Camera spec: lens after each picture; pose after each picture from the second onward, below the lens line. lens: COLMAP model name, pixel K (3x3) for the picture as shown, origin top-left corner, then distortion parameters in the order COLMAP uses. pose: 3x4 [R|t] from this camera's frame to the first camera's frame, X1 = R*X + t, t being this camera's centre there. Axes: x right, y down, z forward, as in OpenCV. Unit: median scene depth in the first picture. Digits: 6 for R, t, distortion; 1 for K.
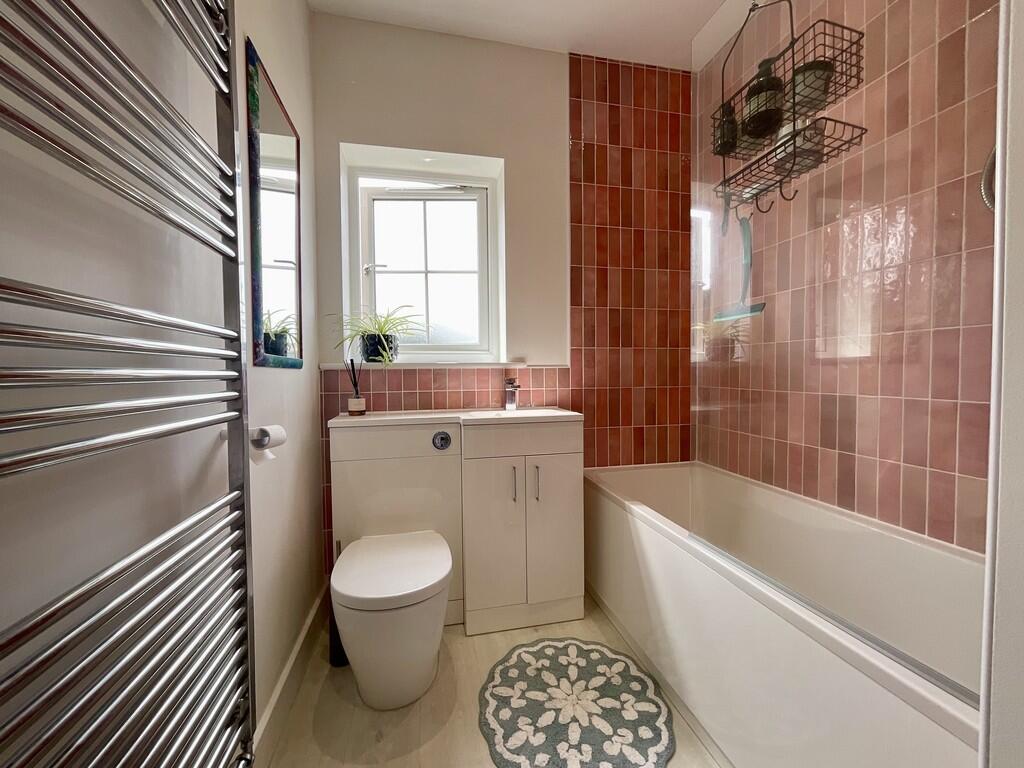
lens RADIAL K [[417.7, 0, 512.0], [0, 417.7, 384.0], [0, 0, 1]] dist [-0.001804, -0.000536]
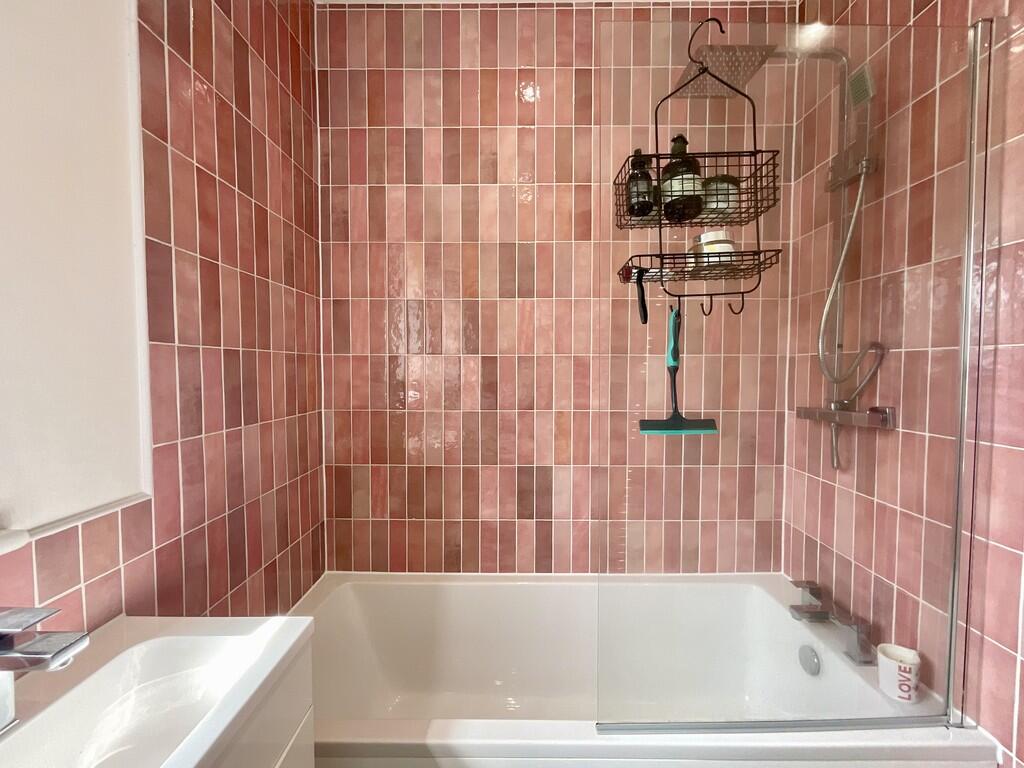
lens RADIAL K [[417.7, 0, 512.0], [0, 417.7, 384.0], [0, 0, 1]] dist [-0.001804, -0.000536]
pose [[0.217336, -0.029499, 0.975651, -0.167424], [0.028810, 0.999302, 0.023796, -0.145297], [-0.975672, 0.022937, 0.218034, 0.582224]]
